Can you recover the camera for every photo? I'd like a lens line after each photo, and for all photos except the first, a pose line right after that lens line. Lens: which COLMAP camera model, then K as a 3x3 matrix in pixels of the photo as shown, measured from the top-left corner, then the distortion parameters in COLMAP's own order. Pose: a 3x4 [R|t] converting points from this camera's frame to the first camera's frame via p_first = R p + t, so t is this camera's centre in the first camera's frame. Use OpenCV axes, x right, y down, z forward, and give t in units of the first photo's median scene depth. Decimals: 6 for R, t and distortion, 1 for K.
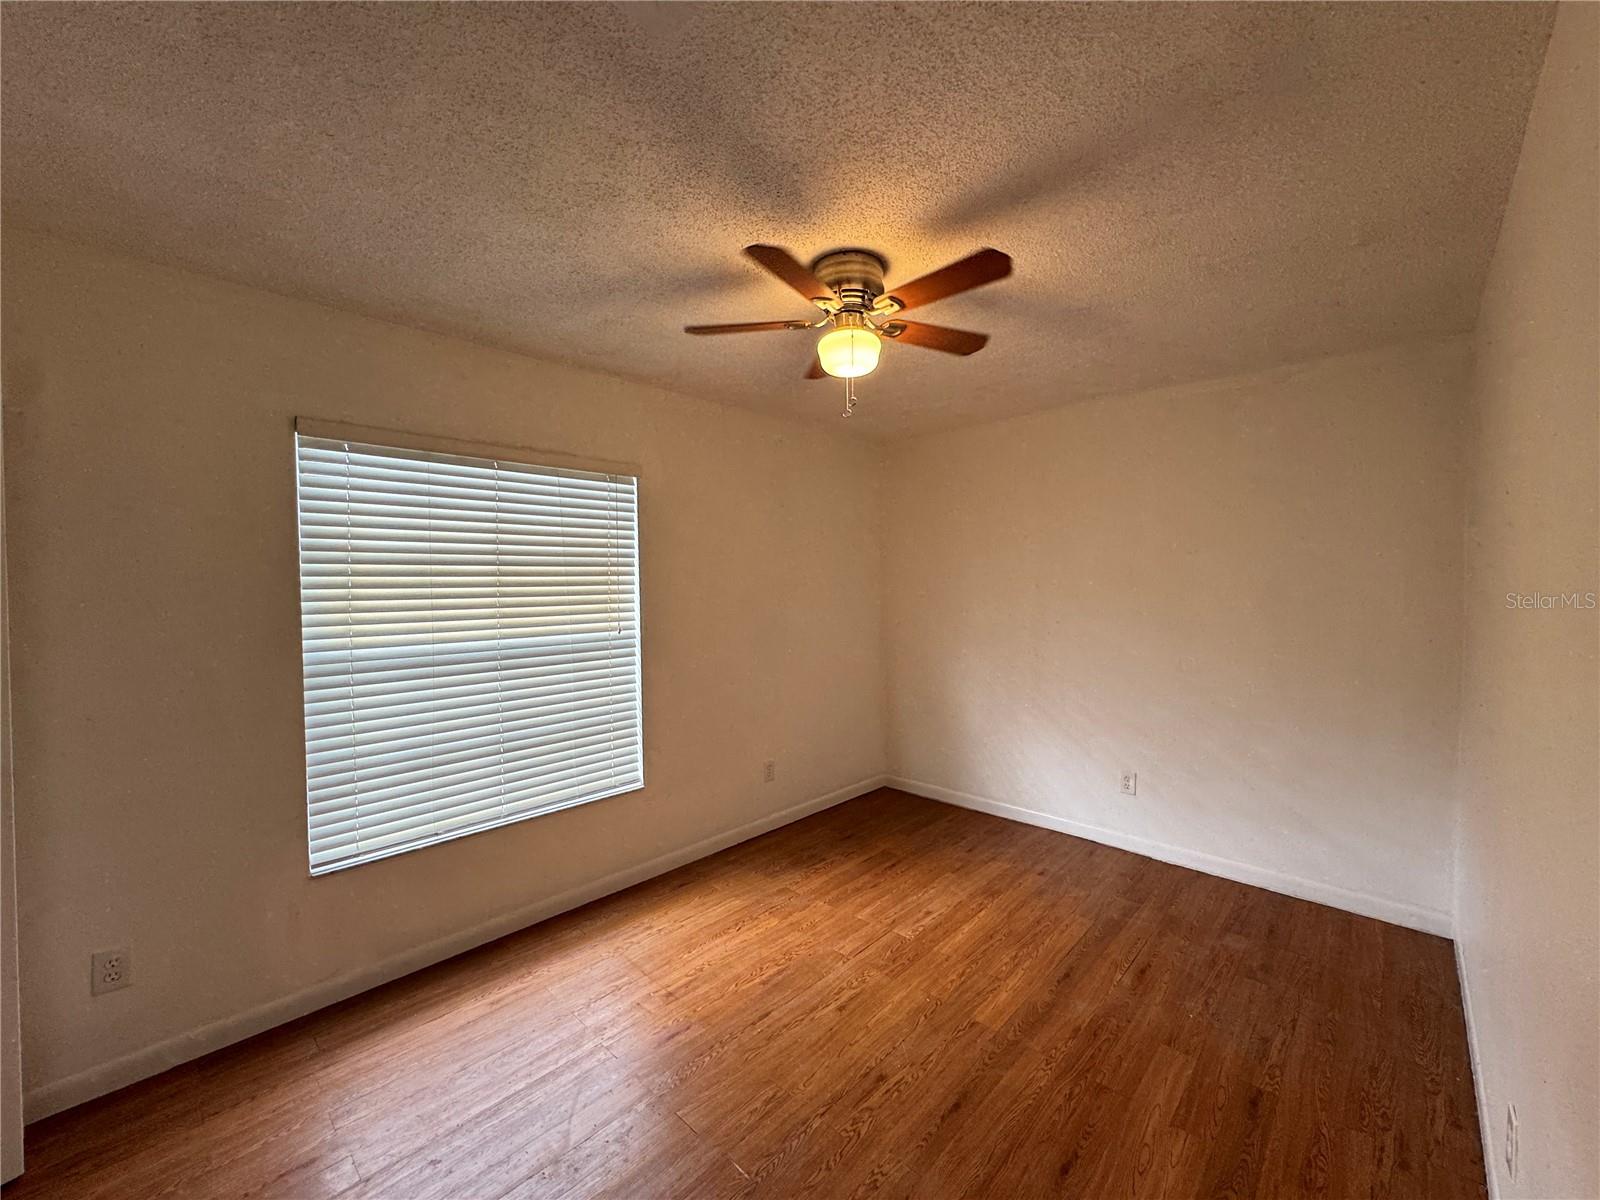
lens RADIAL K [[641.5, 0, 799.6], [0, 641.5, 594.3], [0, 0, 1]] dist [0.000877, 0.000297]
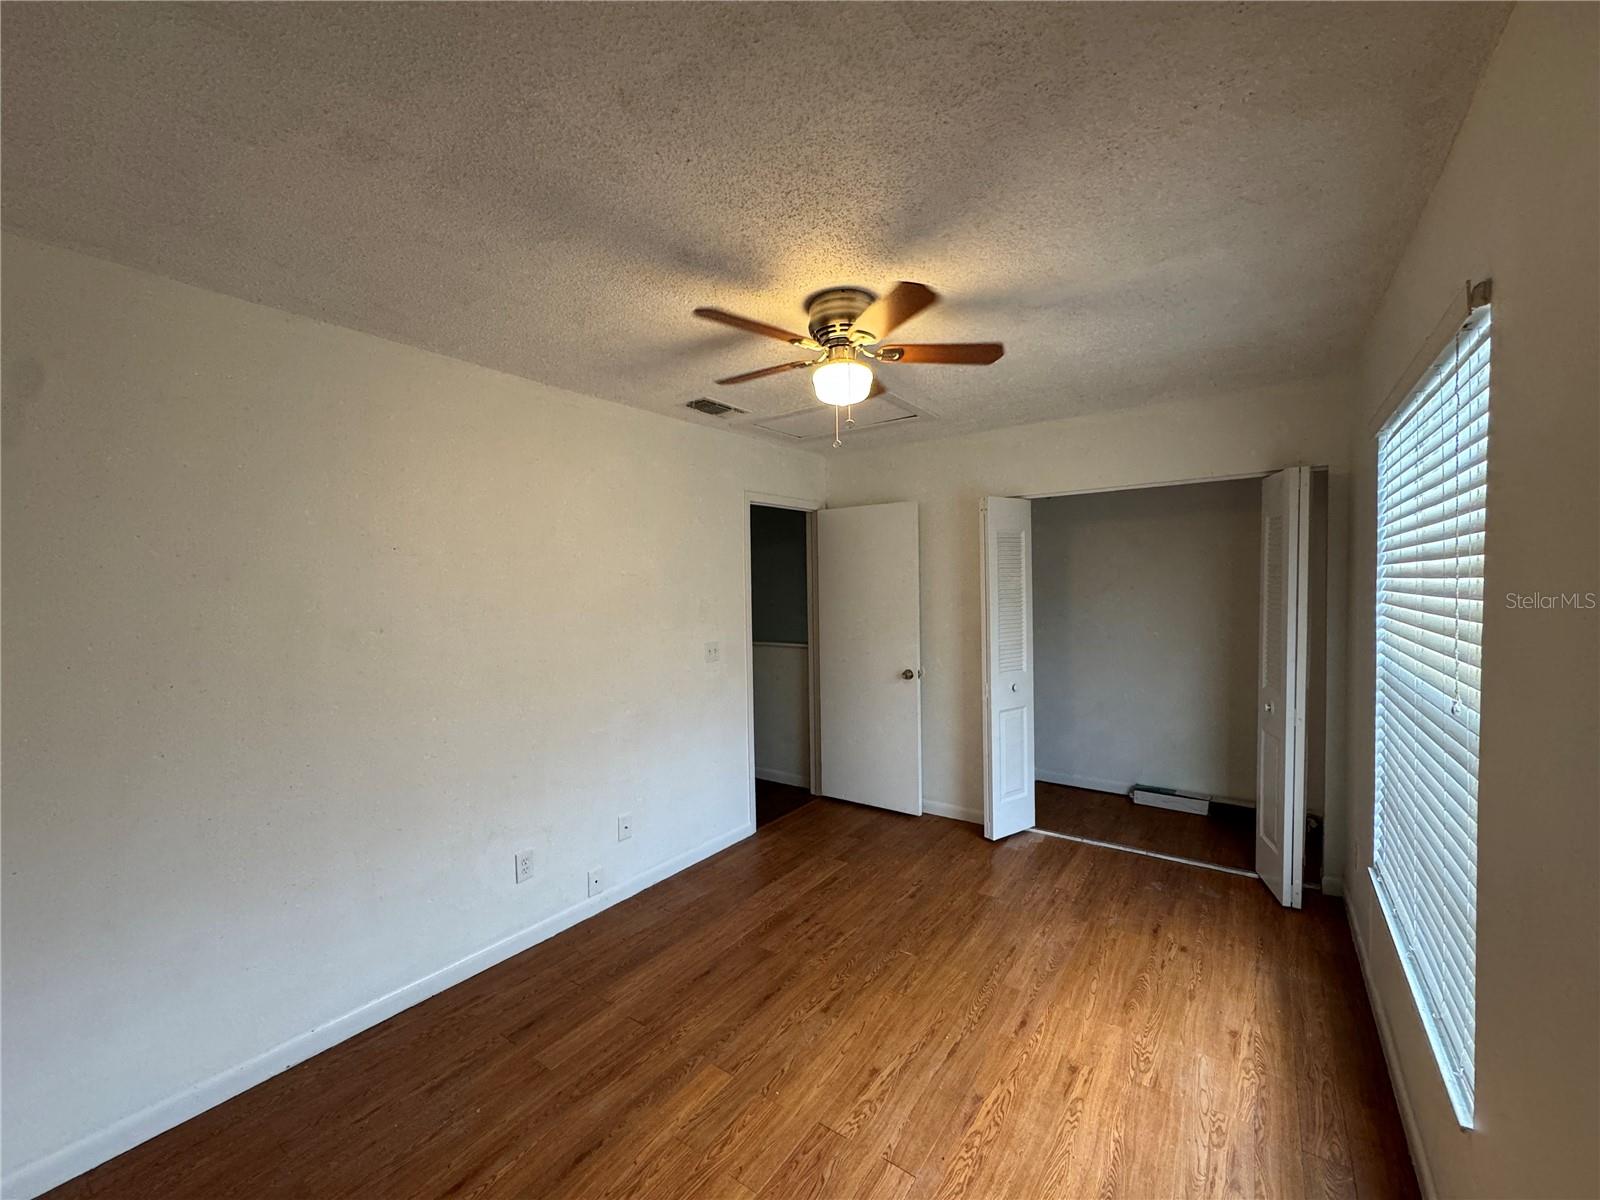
lens RADIAL K [[641.5, 0, 795.0], [0, 641.5, 590.3], [0, 0, 1]] dist [0.000877, 0.000297]
pose [[-0.990952, 0.028213, -0.131218, 0.279000], [0.025477, 0.999423, 0.022484, -0.054795], [0.131776, 0.018937, -0.991099, 1.894688]]
